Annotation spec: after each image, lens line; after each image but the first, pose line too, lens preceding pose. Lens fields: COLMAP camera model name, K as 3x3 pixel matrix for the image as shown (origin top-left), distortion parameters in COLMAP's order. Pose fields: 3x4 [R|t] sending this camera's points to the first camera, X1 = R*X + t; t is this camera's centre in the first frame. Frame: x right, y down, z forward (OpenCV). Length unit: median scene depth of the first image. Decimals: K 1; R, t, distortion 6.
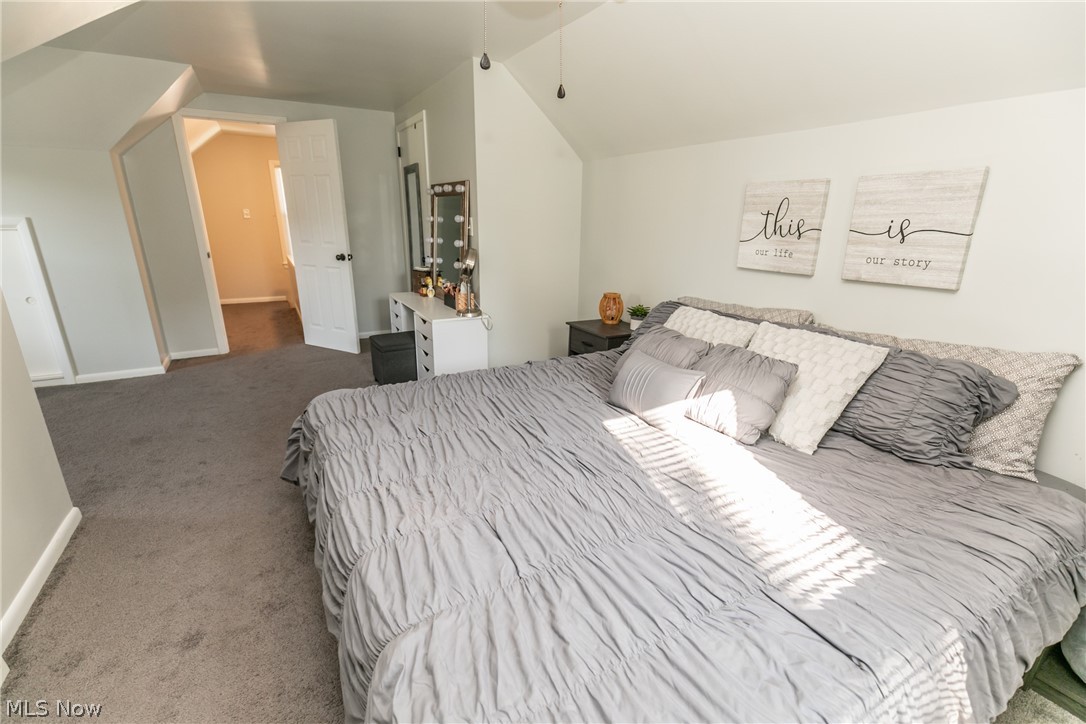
lens RADIAL K [[488.6, 0, 540.5], [0, 488.6, 365.3], [0, 0, 1]] dist [0.000947, -0.000658]
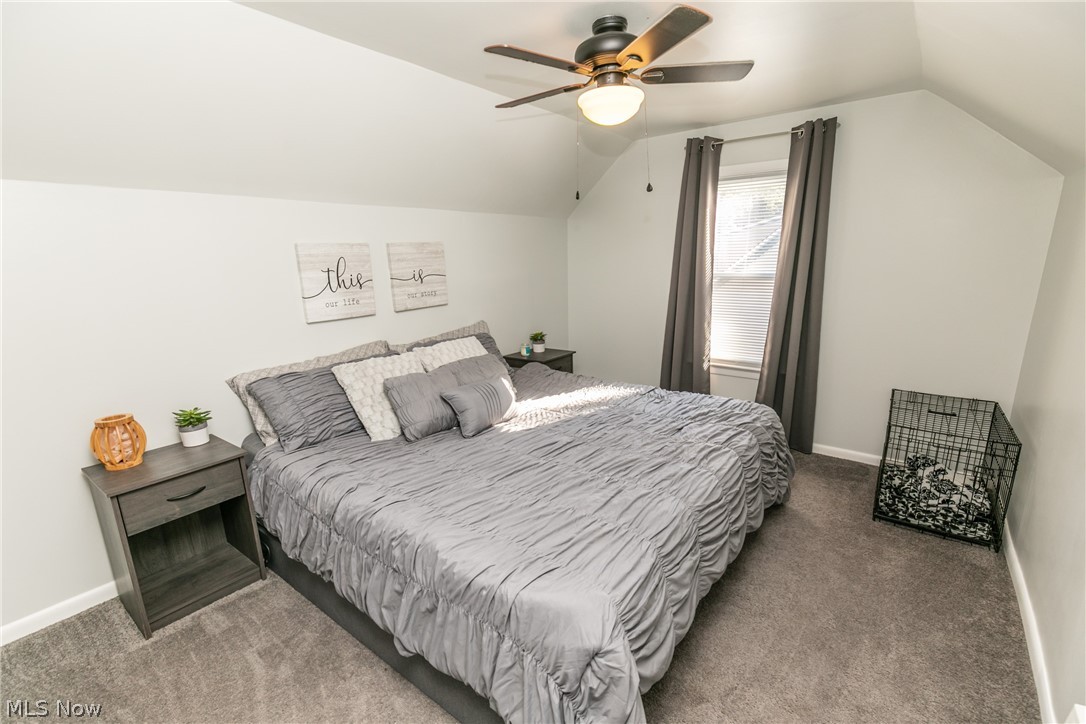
lens RADIAL K [[488.6, 0, 546.8], [0, 488.6, 365.9], [0, 0, 1]] dist [0.000947, -0.000658]
pose [[-0.383746, -0.217238, 0.897523, -0.832806], [0.285425, 0.896439, 0.339012, -0.370155], [-0.878221, 0.386270, -0.282000, 1.009943]]
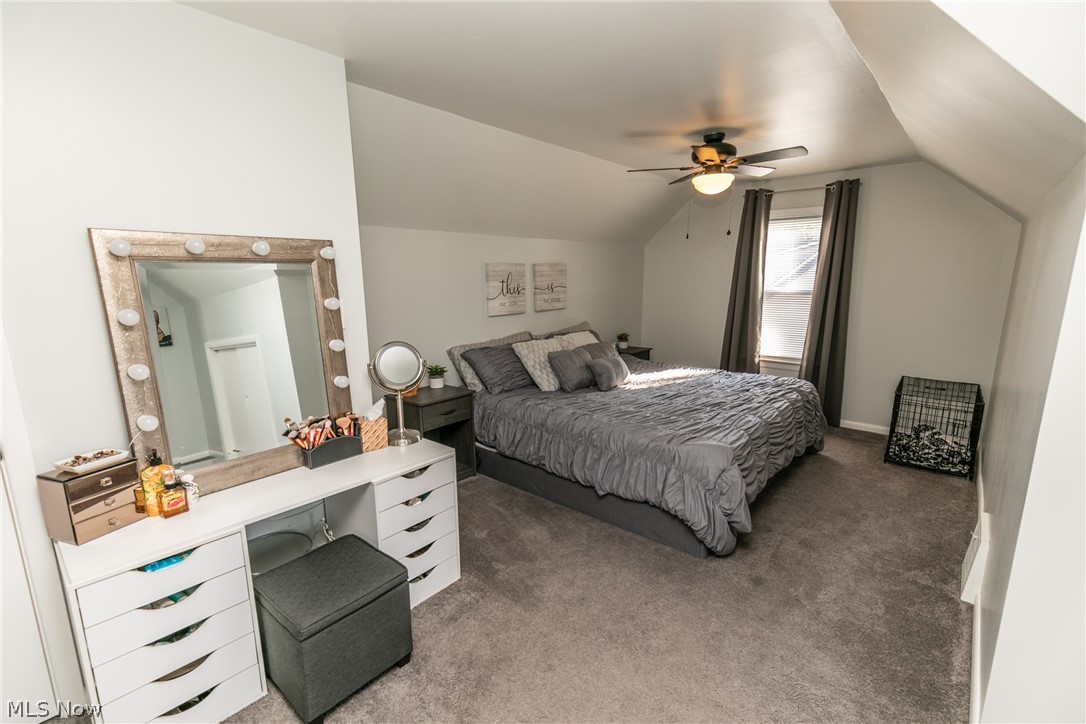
lens RADIAL K [[488.6, 0, 539.1], [0, 488.6, 363.4], [0, 0, 1]] dist [0.000947, -0.000658]
pose [[-0.320230, -0.186582, 0.928784, -1.248752], [0.278389, 0.918591, 0.280518, -0.513651], [-0.905512, 0.348394, -0.242218, 1.463625]]
